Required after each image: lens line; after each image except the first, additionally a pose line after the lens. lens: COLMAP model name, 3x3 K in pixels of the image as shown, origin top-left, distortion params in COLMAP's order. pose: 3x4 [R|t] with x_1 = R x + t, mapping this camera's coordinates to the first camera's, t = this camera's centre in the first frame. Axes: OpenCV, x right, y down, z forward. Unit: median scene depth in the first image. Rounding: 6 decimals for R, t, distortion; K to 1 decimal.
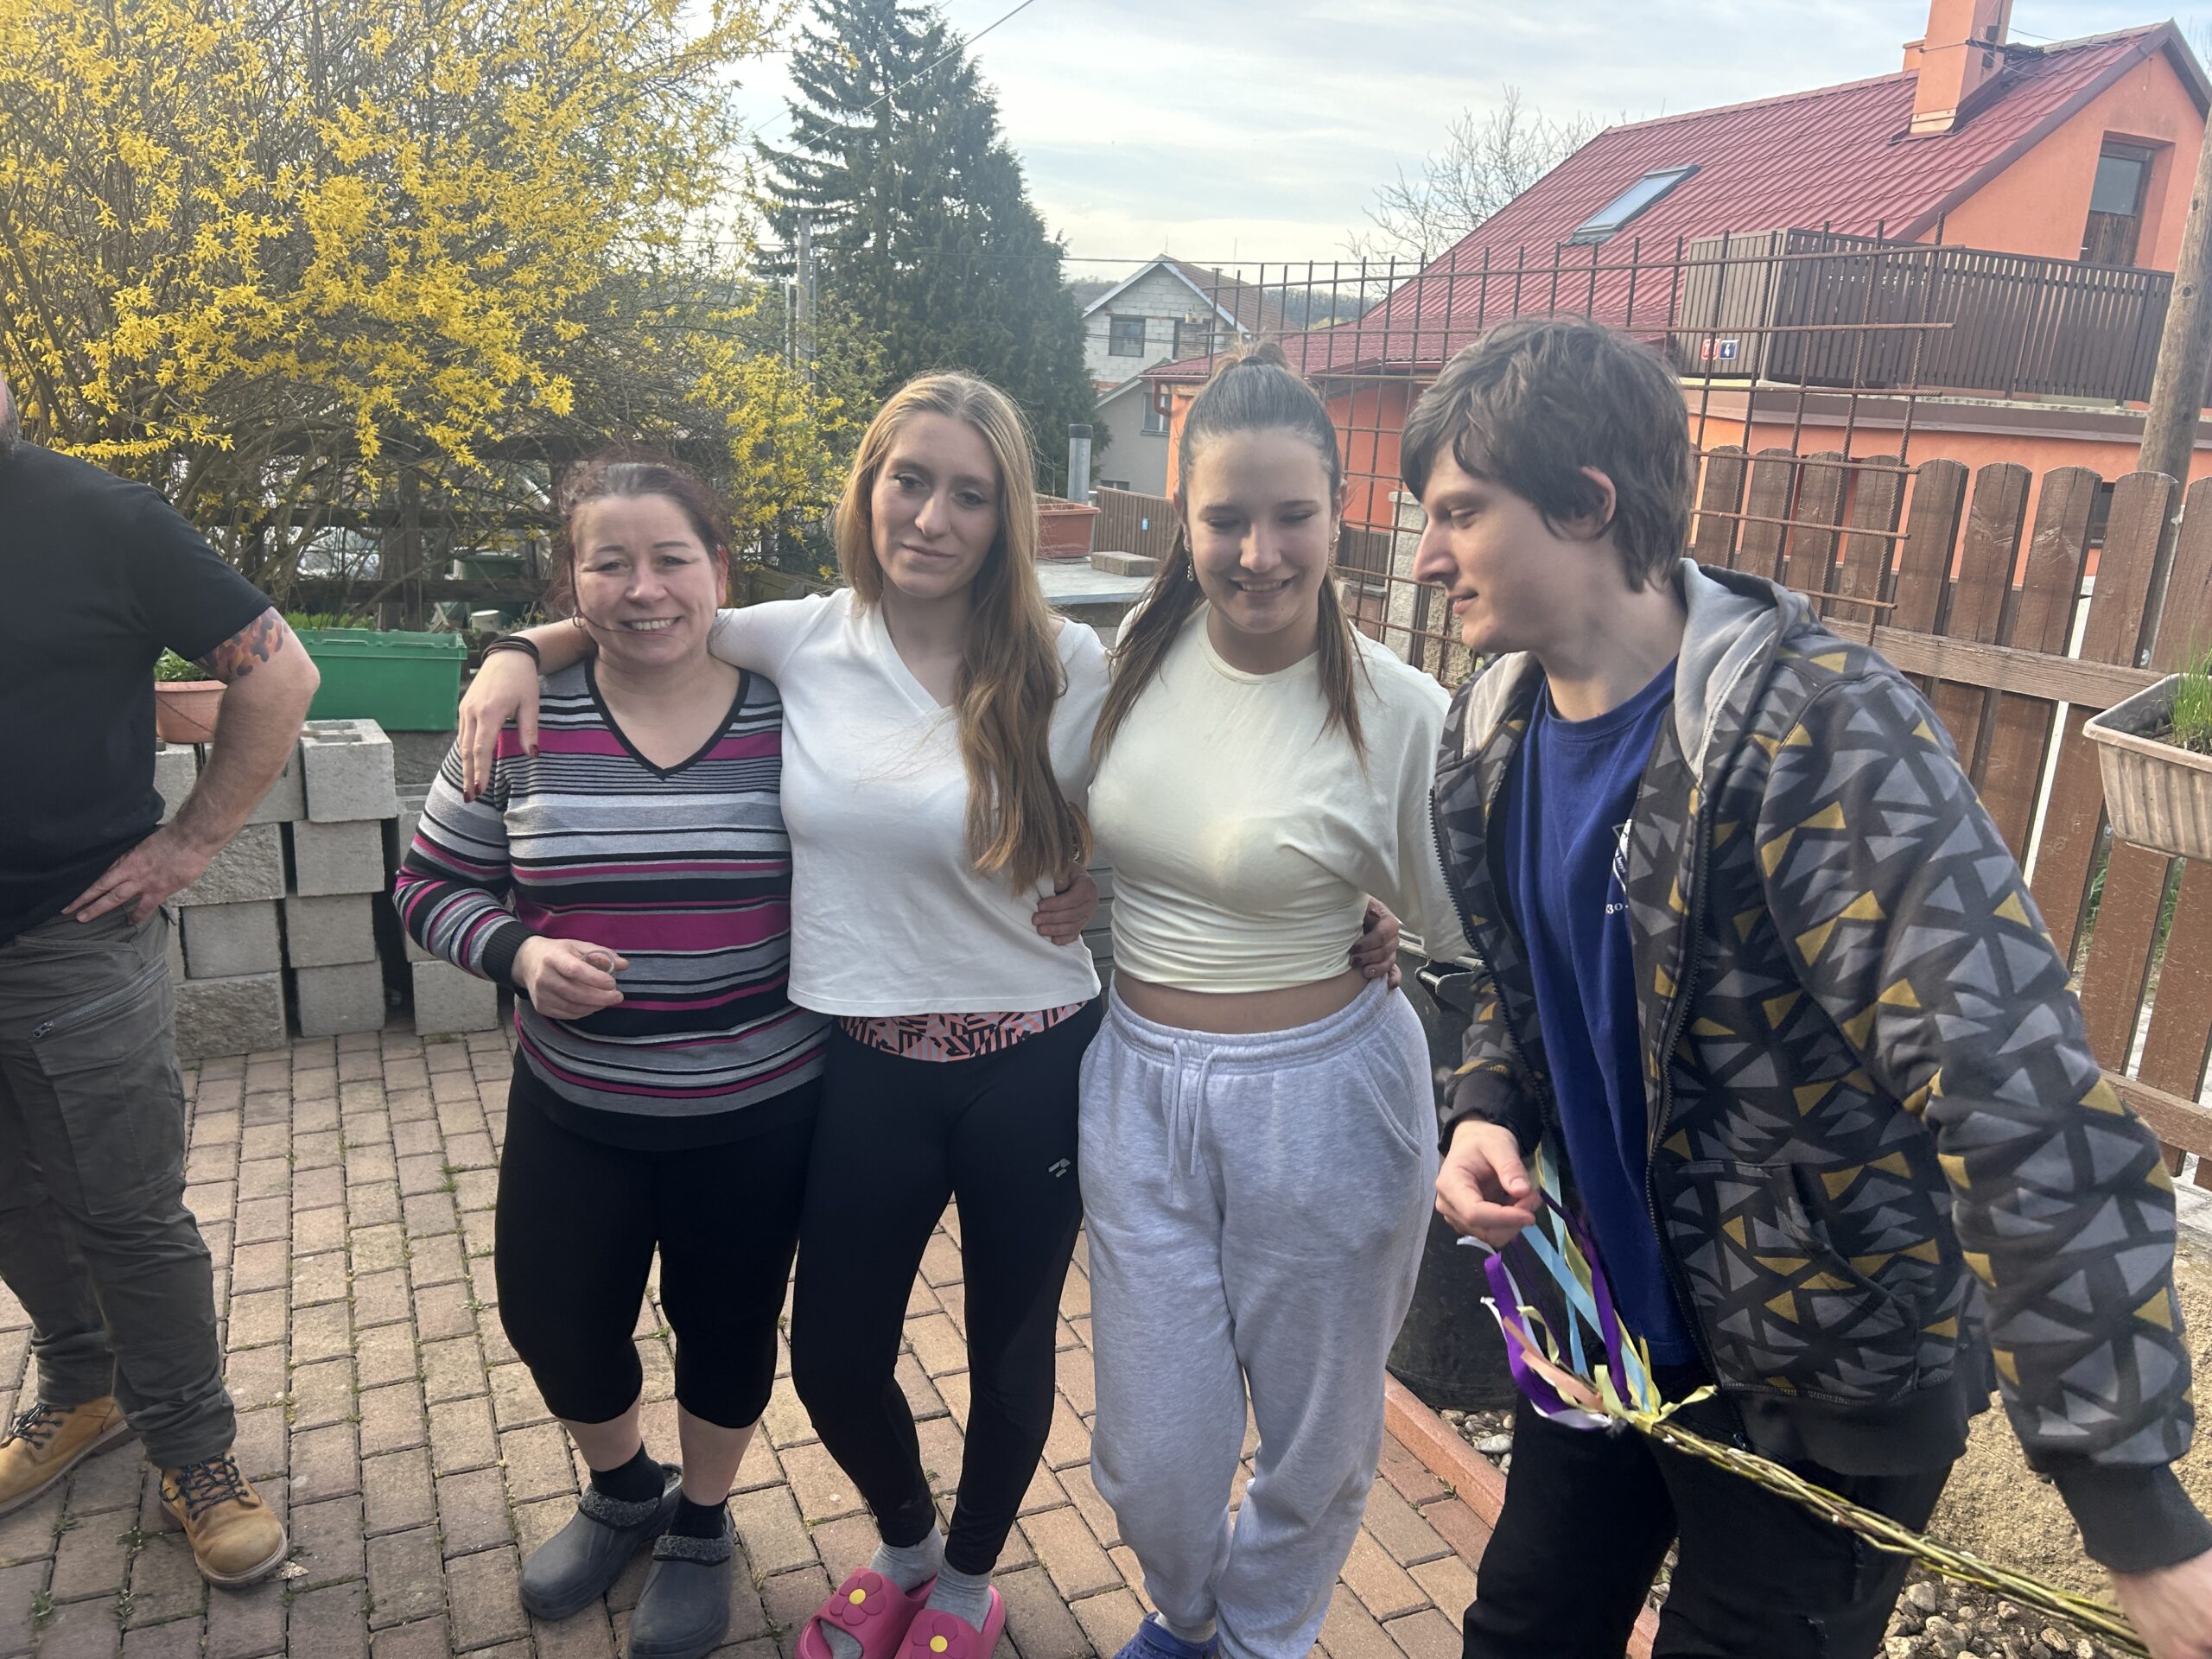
lens RADIAL K [[1641.8, 0, 1101.3], [0, 1641.8, 835.1], [0, 0, 1]] dist [0.041515, -0.043958]
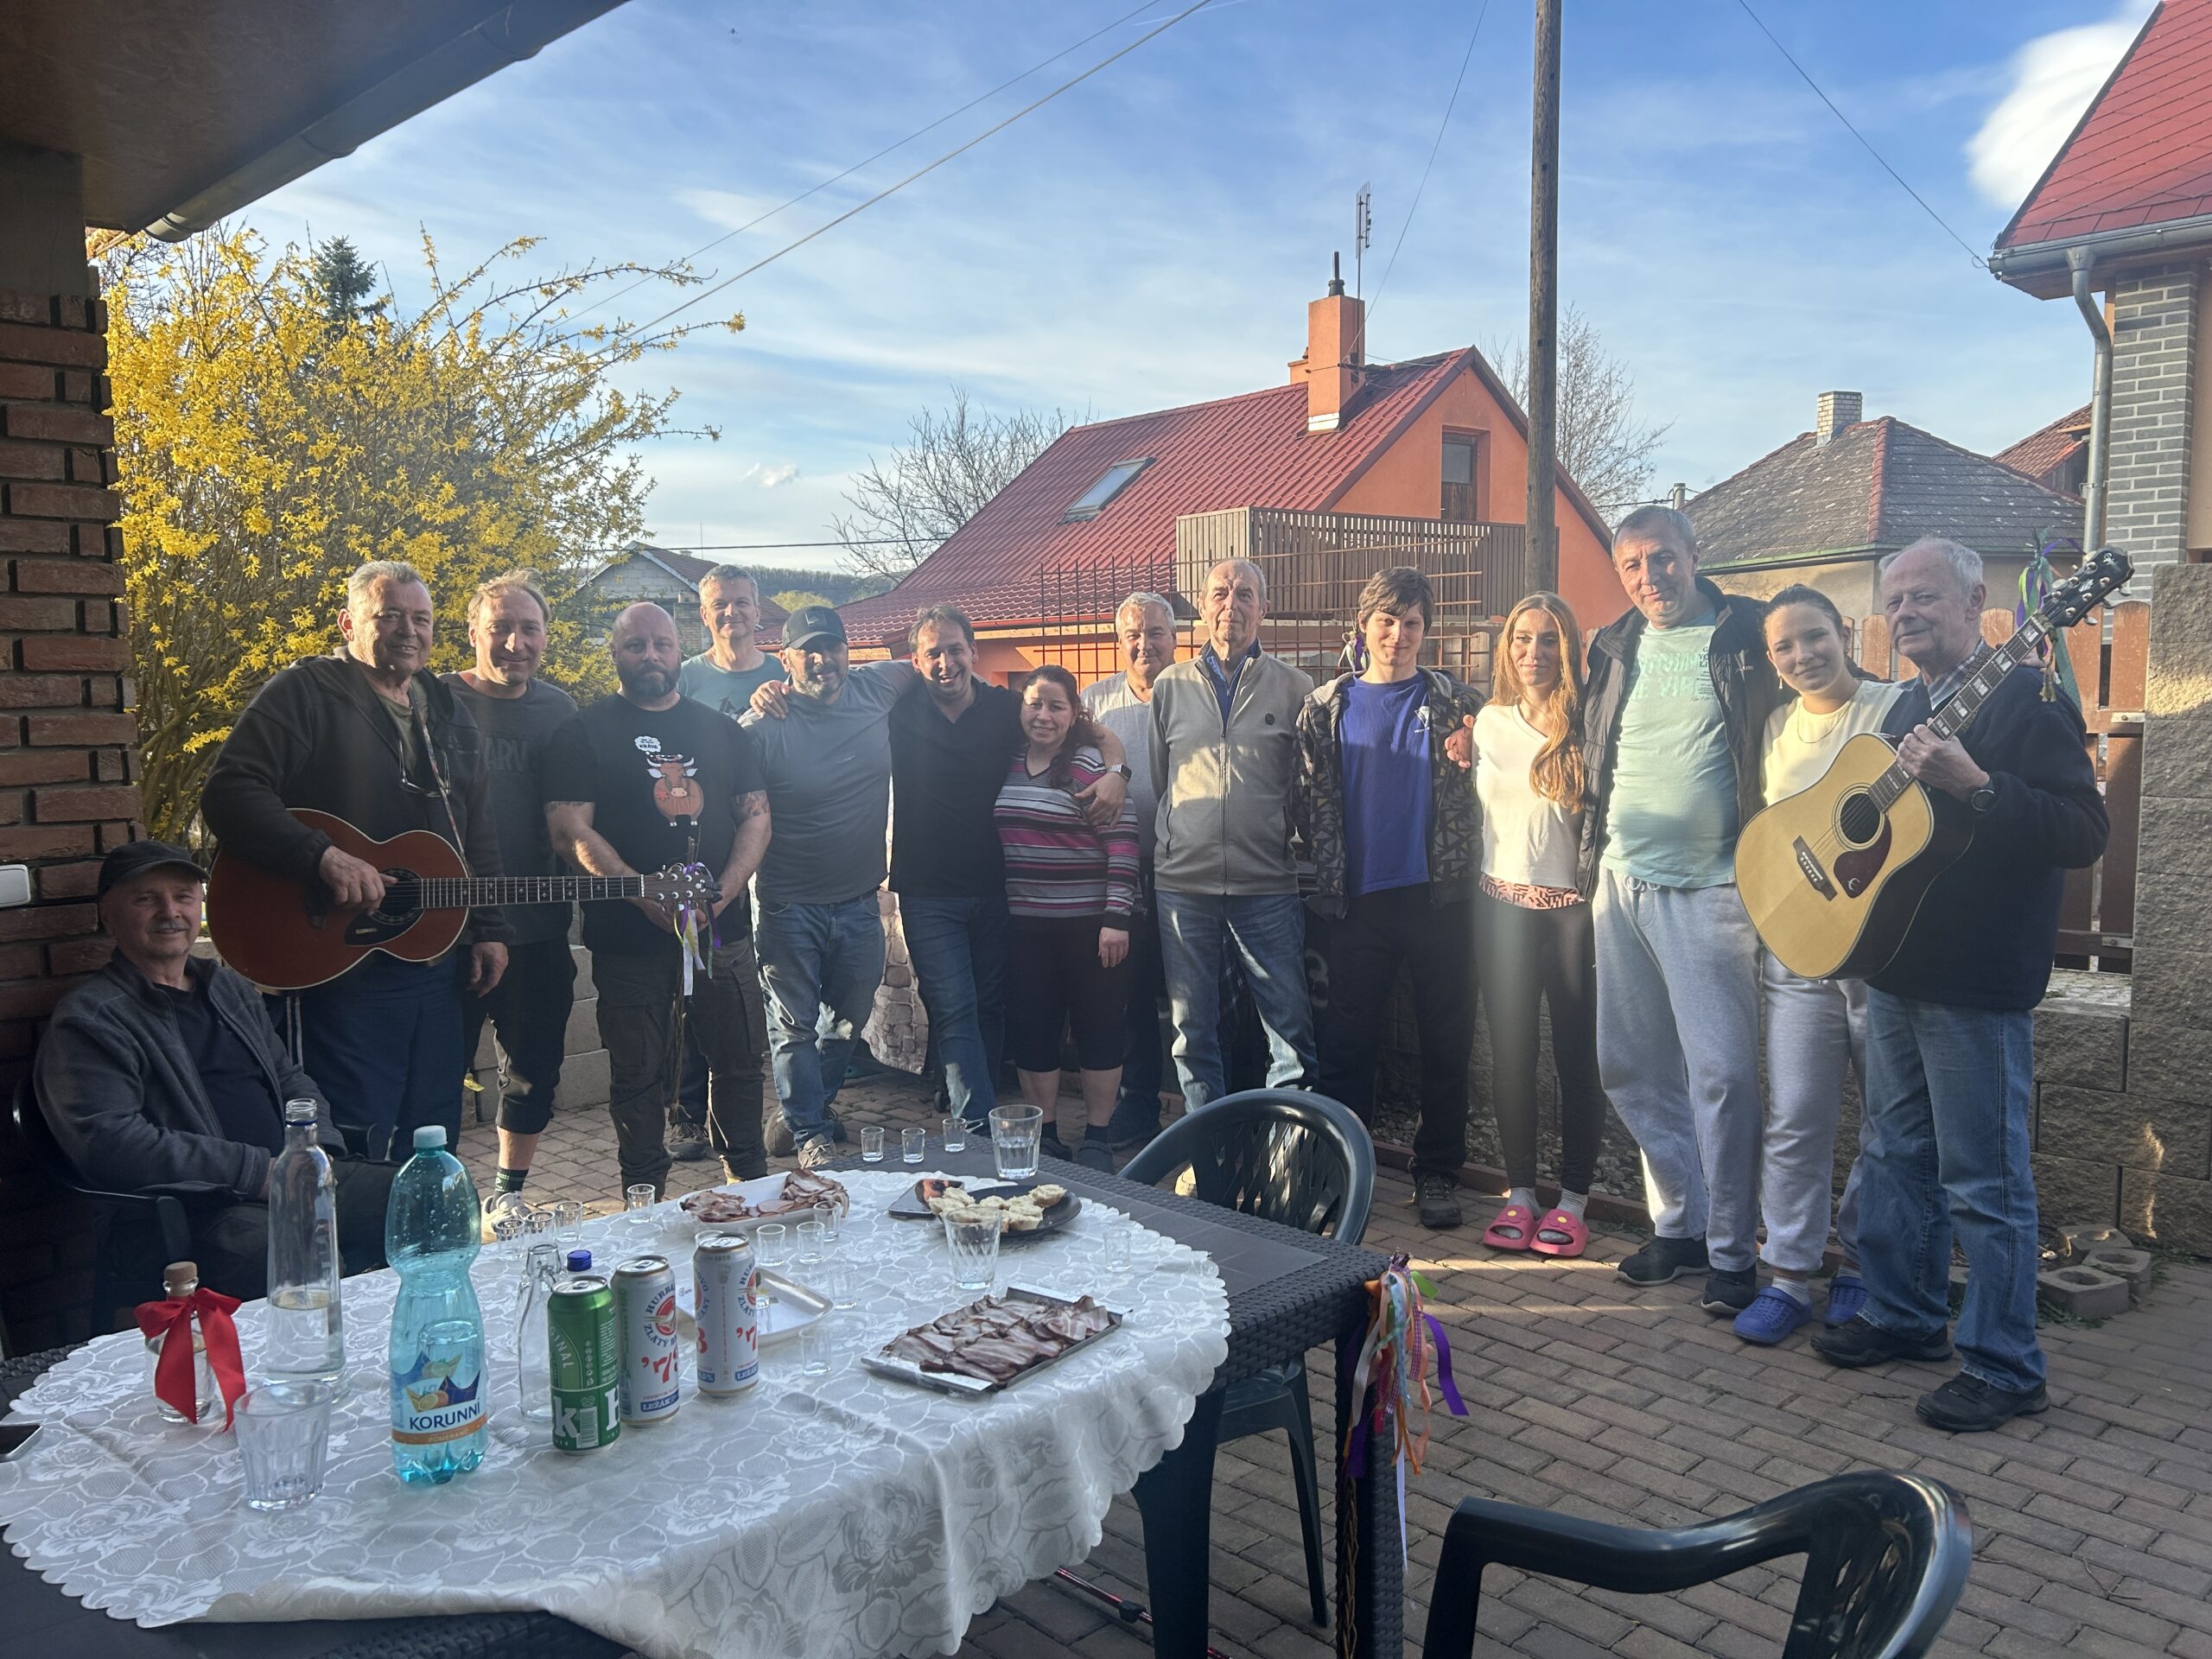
lens RADIAL K [[1641.8, 0, 1112.9], [0, 1641.8, 832.6], [0, 0, 1]] dist [0.041515, -0.043958]
pose [[0.945015, -0.103515, 0.310210, -0.326883], [0.150693, 0.979709, -0.132143, 0.120529], [-0.290237, 0.171624, 0.941439, -0.422875]]
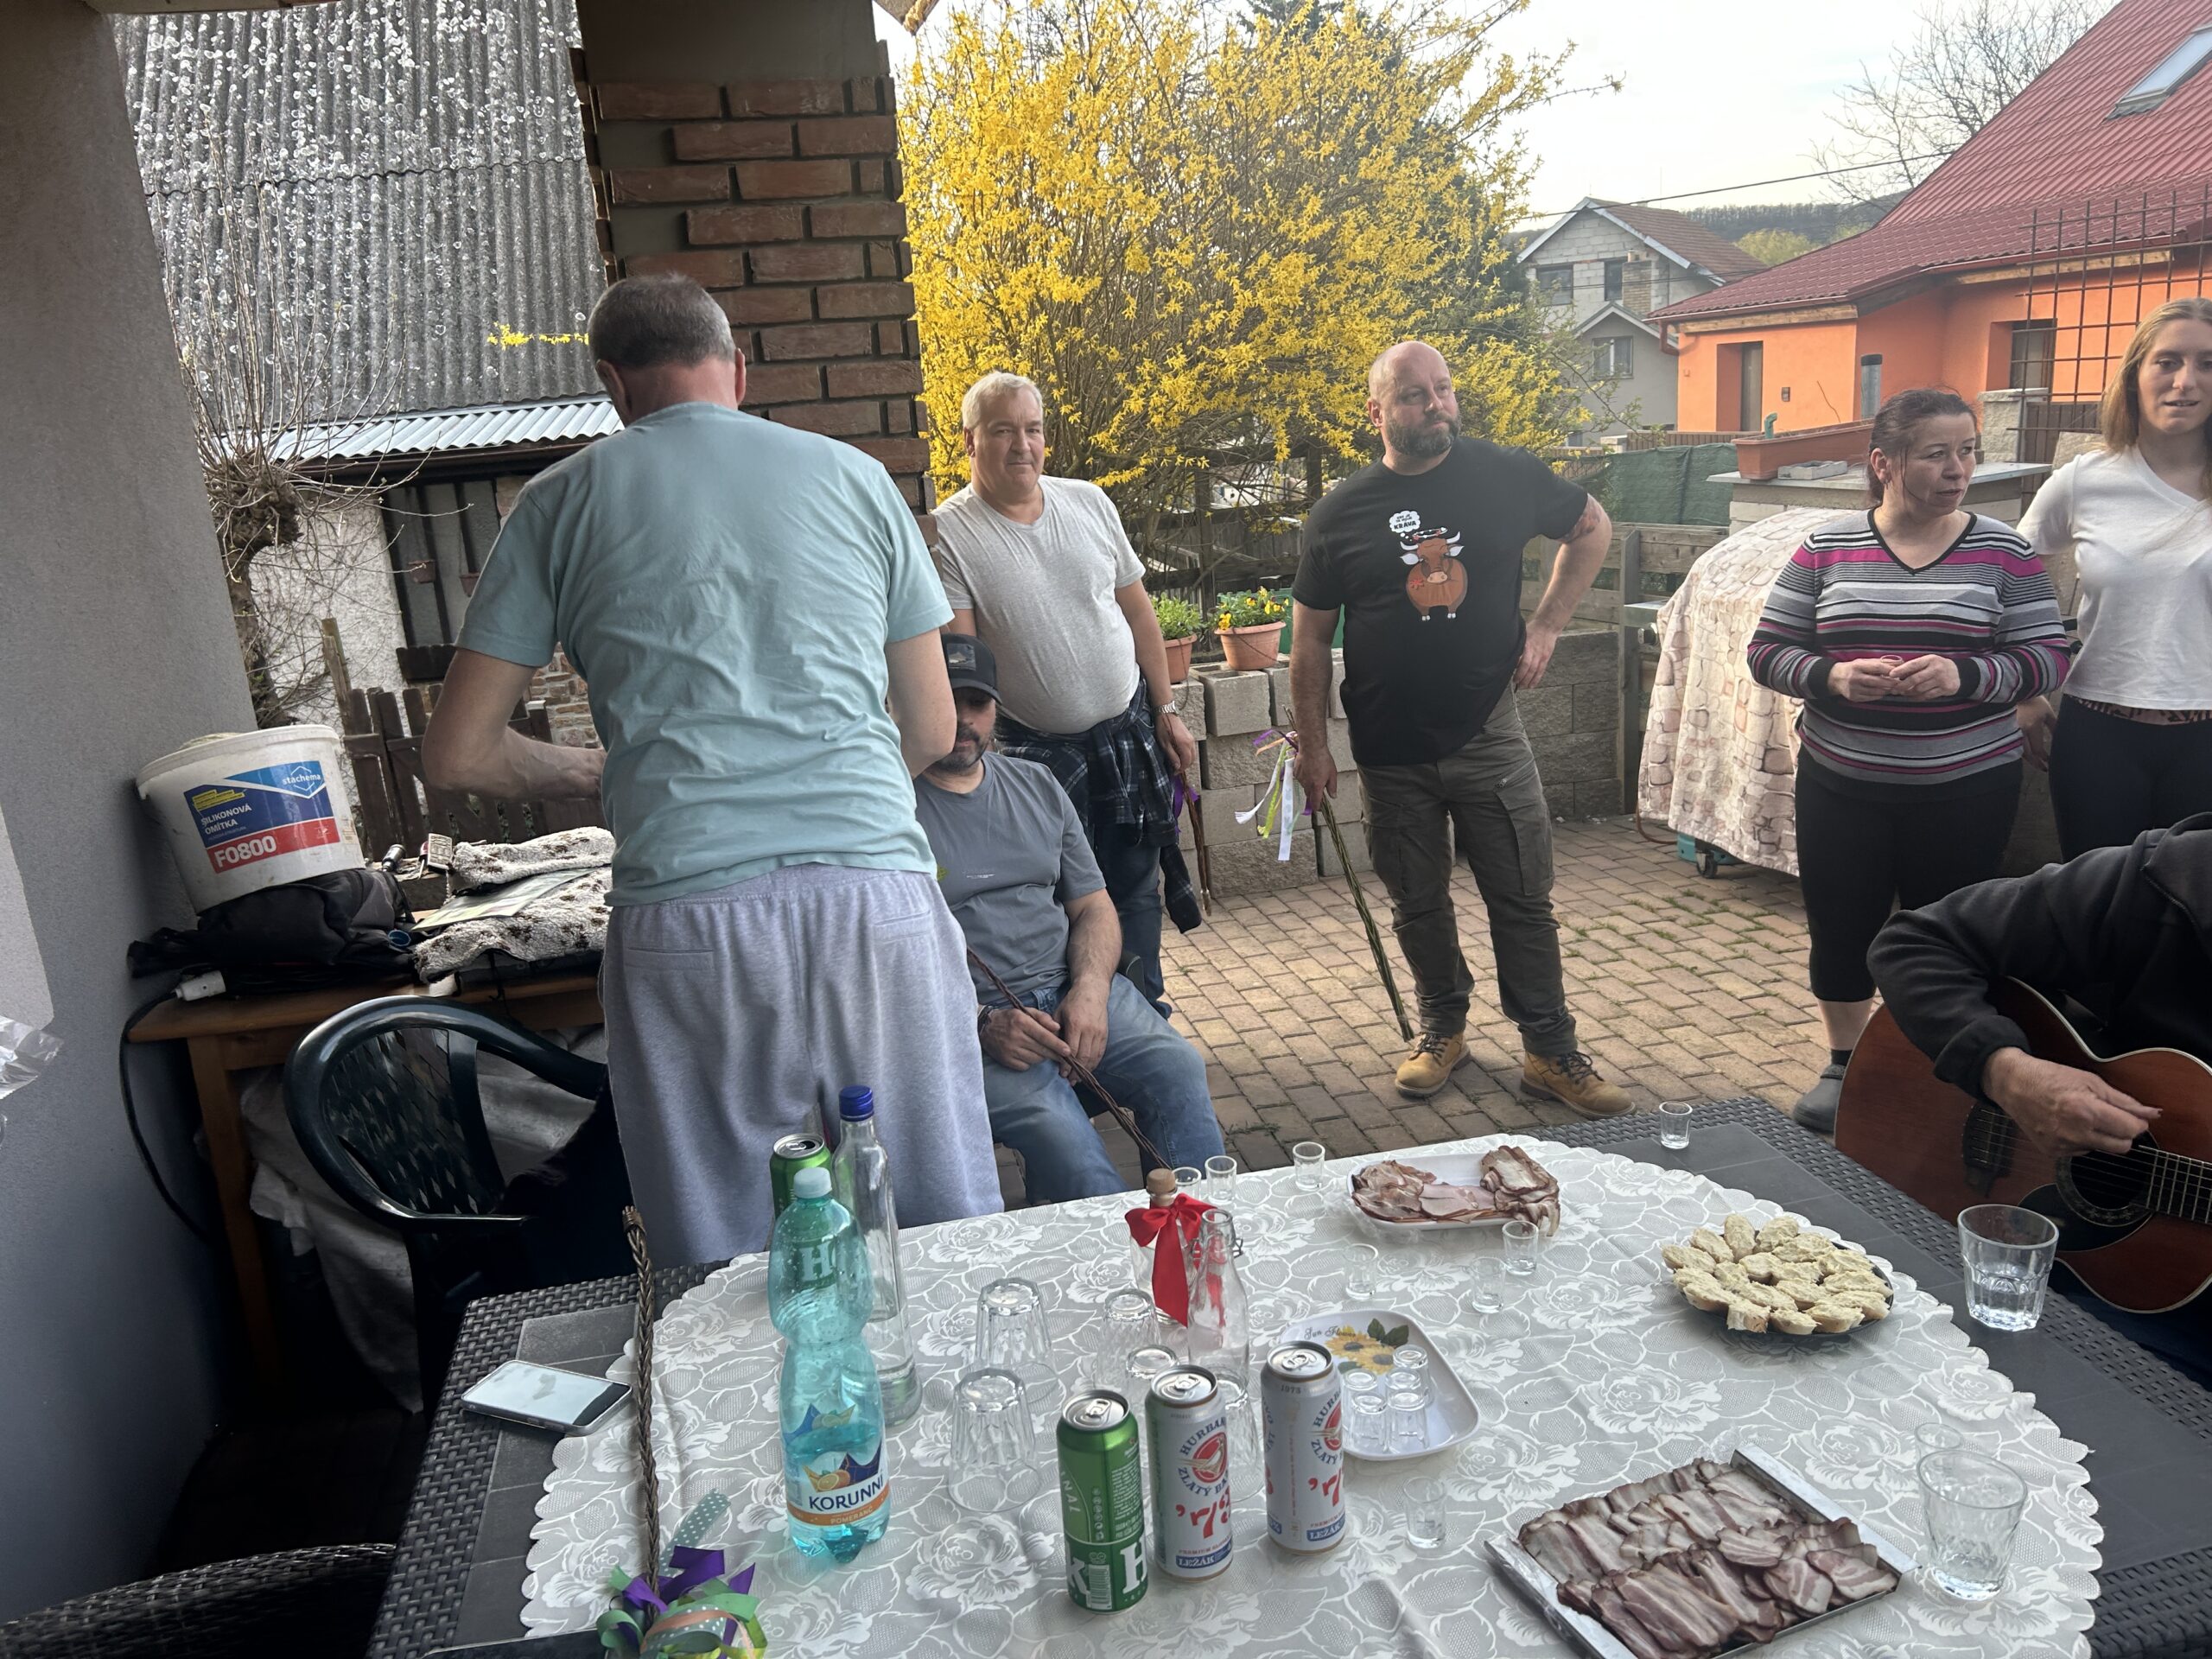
lens RADIAL K [[1641.8, 0, 1107.7], [0, 1641.8, 821.7], [0, 0, 1]] dist [0.041515, -0.043958]
pose [[0.964625, -0.073329, -0.253223, -0.268849], [0.073307, 0.997264, -0.009535, 0.067995], [0.253229, -0.009365, 0.967361, -0.326197]]
